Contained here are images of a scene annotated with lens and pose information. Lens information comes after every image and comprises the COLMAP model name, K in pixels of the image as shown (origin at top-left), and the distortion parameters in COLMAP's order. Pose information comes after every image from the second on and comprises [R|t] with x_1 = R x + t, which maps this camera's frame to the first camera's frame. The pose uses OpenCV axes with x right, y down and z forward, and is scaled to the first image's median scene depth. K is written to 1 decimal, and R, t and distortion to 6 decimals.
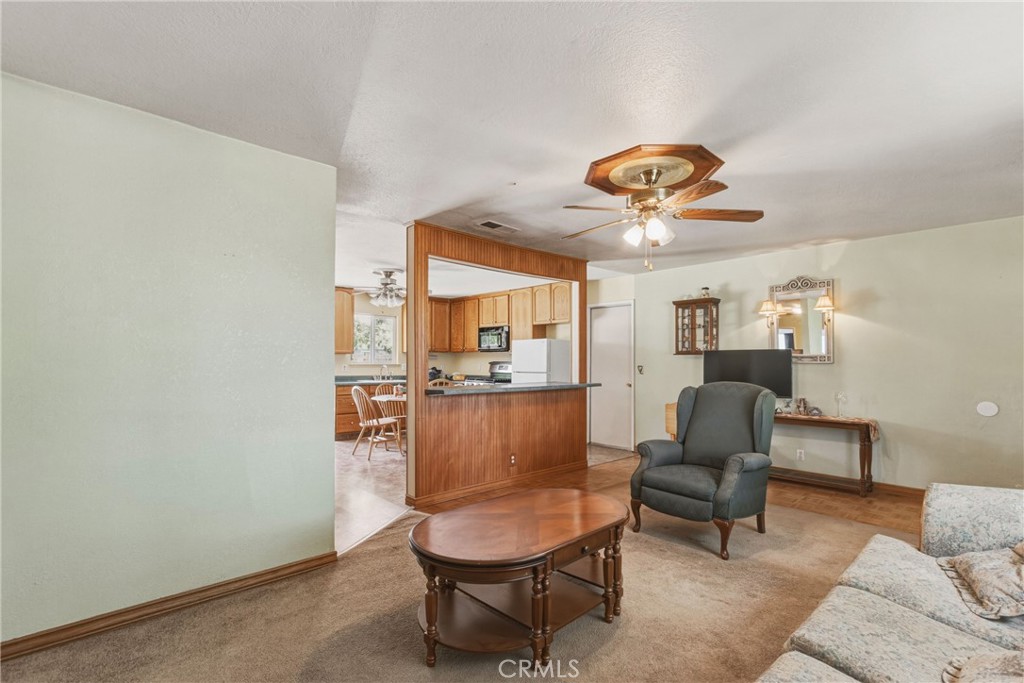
lens RADIAL K [[472.9, 0, 507.8], [0, 472.9, 345.4], [0, 0, 1]] dist [0.002733, 0.000092]
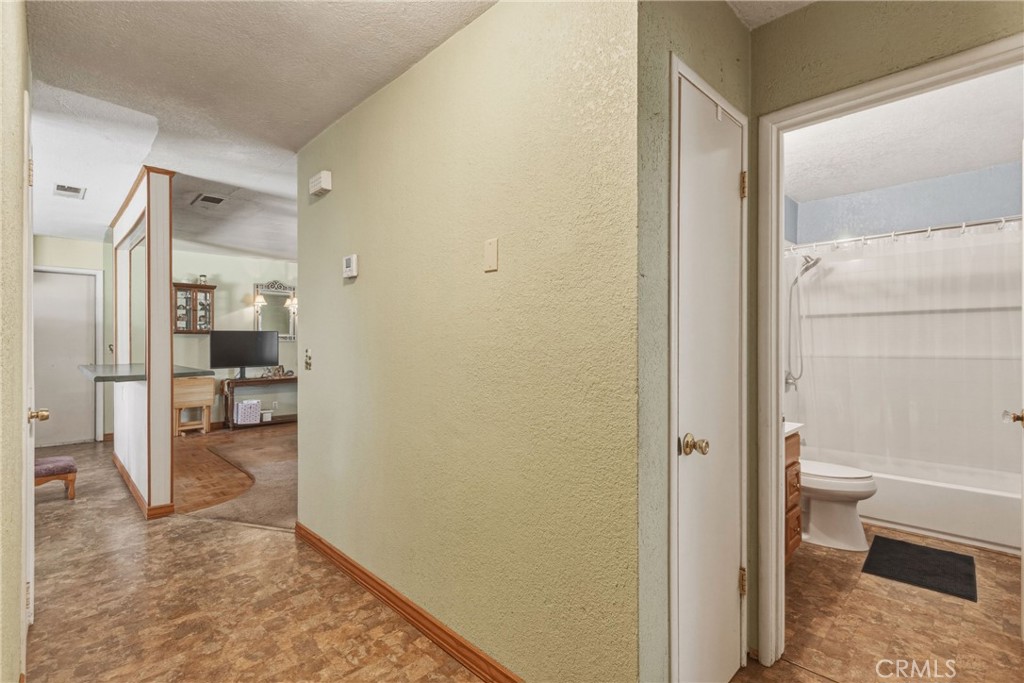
lens RADIAL K [[472.9, 0, 511.8], [0, 472.9, 341.8], [0, 0, 1]] dist [0.002733, 0.000092]
pose [[-0.016021, -0.003384, 0.999866, -0.575090], [-0.033975, 0.999419, 0.002838, 0.007334], [-0.999294, -0.033925, -0.016126, 0.220708]]
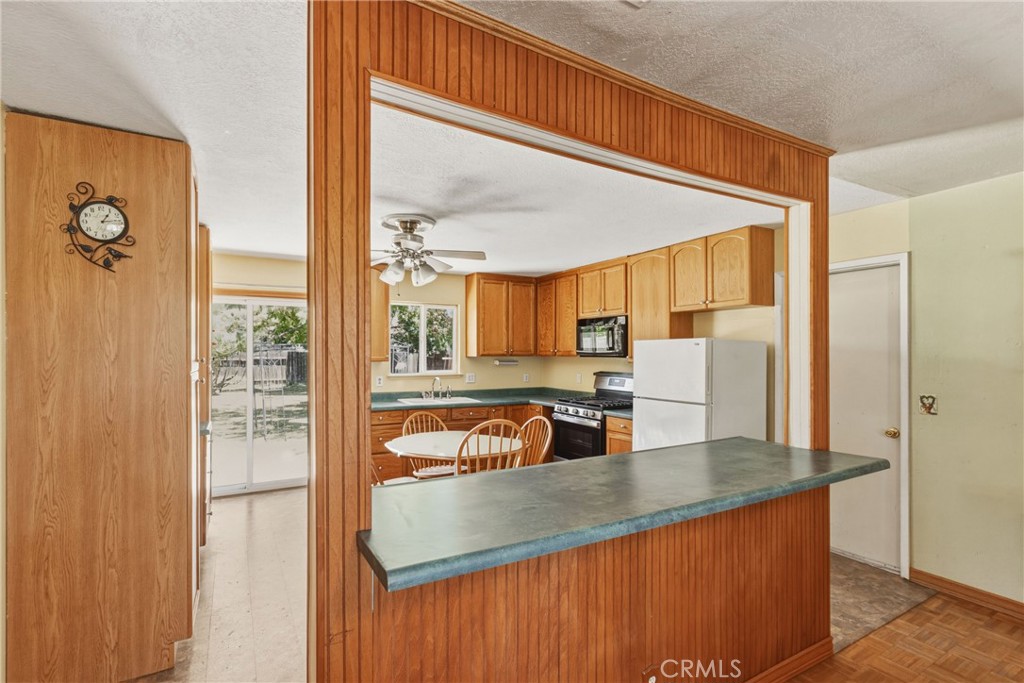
lens RADIAL K [[472.9, 0, 502.3], [0, 472.9, 351.2], [0, 0, 1]] dist [0.002733, 0.000092]
pose [[0.971296, -0.001003, -0.237871, -0.009118], [0.007867, 0.999580, 0.027907, -0.014747], [0.237743, -0.028977, 0.970896, 0.410481]]
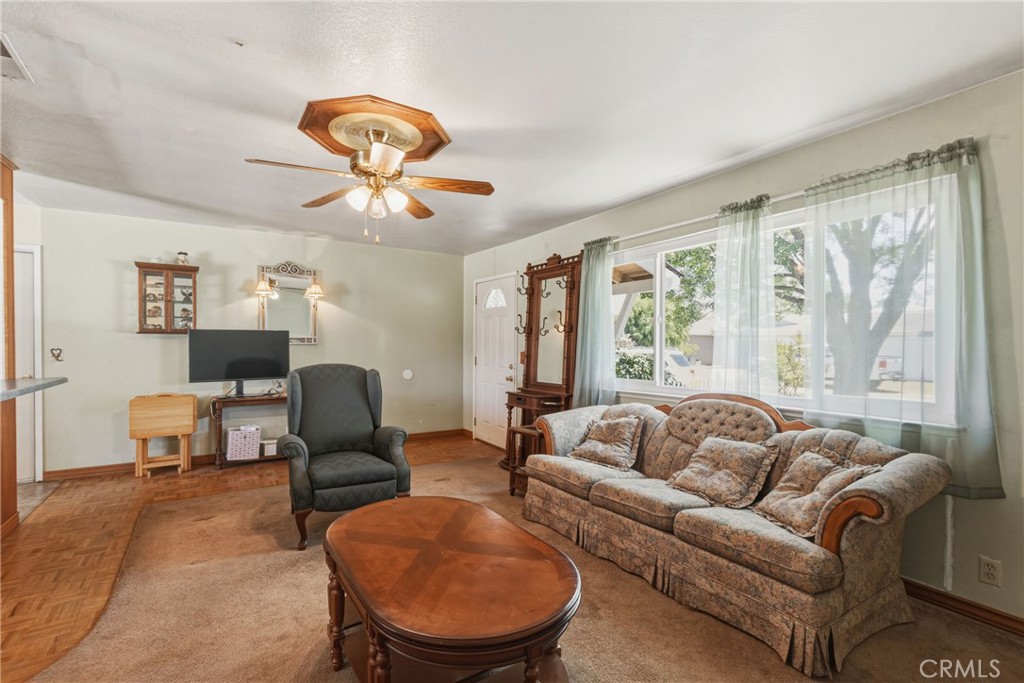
lens RADIAL K [[472.9, 0, 504.6], [0, 472.9, 348.1], [0, 0, 1]] dist [0.002733, 0.000092]
pose [[0.195030, -0.008571, 0.980760, -0.219326], [-0.036668, 0.999199, 0.016024, 0.007483], [-0.980112, -0.039088, 0.194560, 0.232639]]
